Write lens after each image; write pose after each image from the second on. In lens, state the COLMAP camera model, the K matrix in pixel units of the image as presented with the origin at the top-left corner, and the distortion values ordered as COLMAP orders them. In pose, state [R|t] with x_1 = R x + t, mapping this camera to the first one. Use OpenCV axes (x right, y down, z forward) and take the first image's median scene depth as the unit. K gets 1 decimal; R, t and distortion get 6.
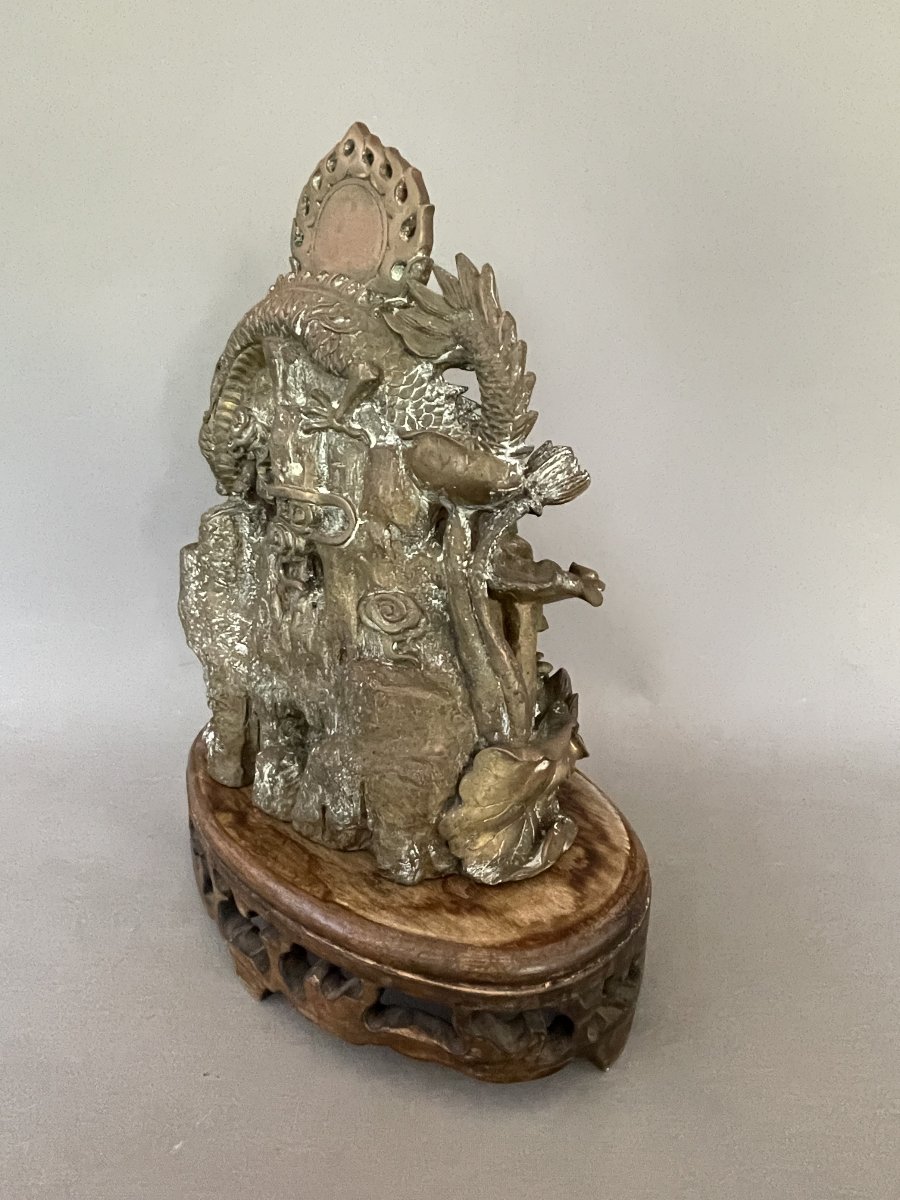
lens RADIAL K [[785.6, 0, 456.2], [0, 785.6, 631.6], [0, 0, 1]] dist [-0.003369, -0.001229]
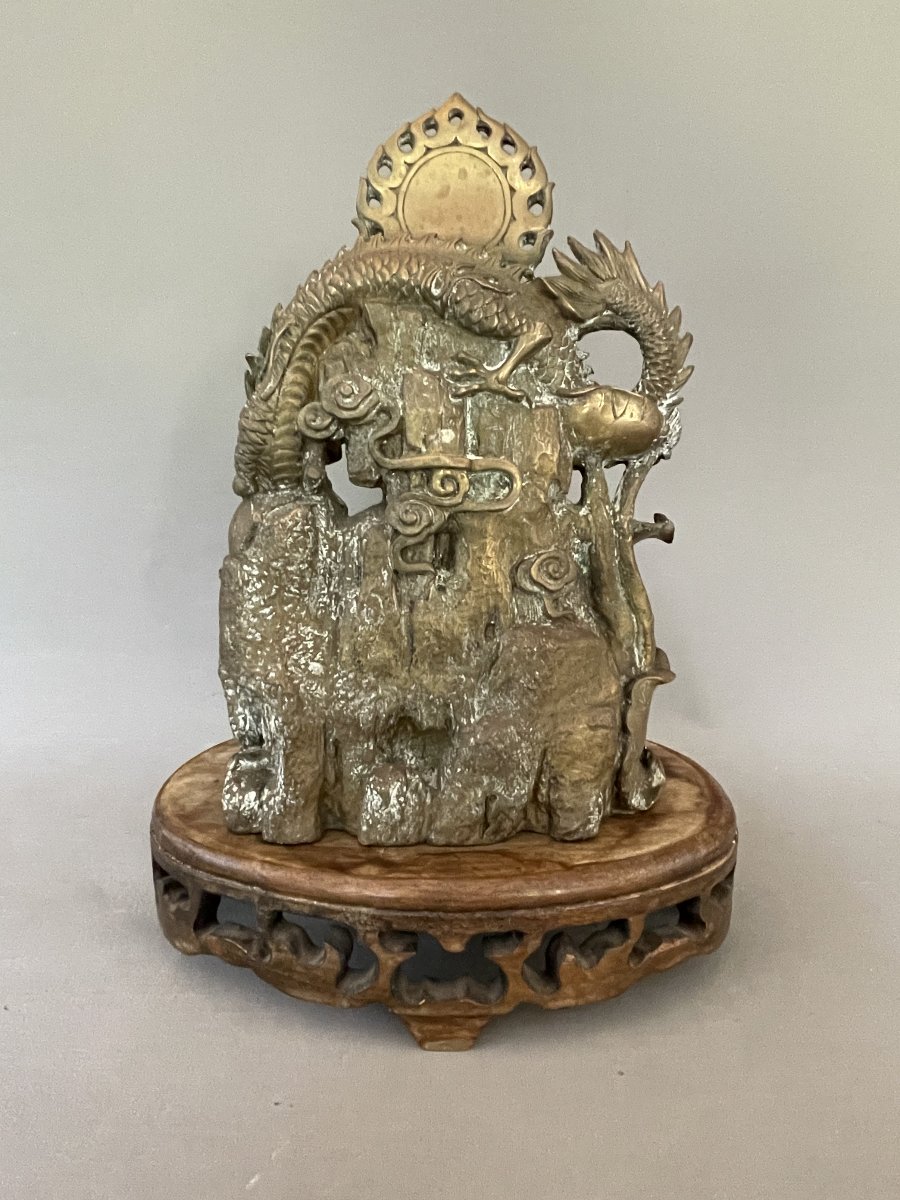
lens RADIAL K [[785.6, 0, 451.7], [0, 785.6, 642.8], [0, 0, 1]] dist [-0.003369, -0.001229]
pose [[0.750525, -0.182382, 0.635176, -0.753054], [0.234885, 0.972022, 0.001561, 0.030777], [-0.617690, 0.148022, 0.772366, 0.272112]]
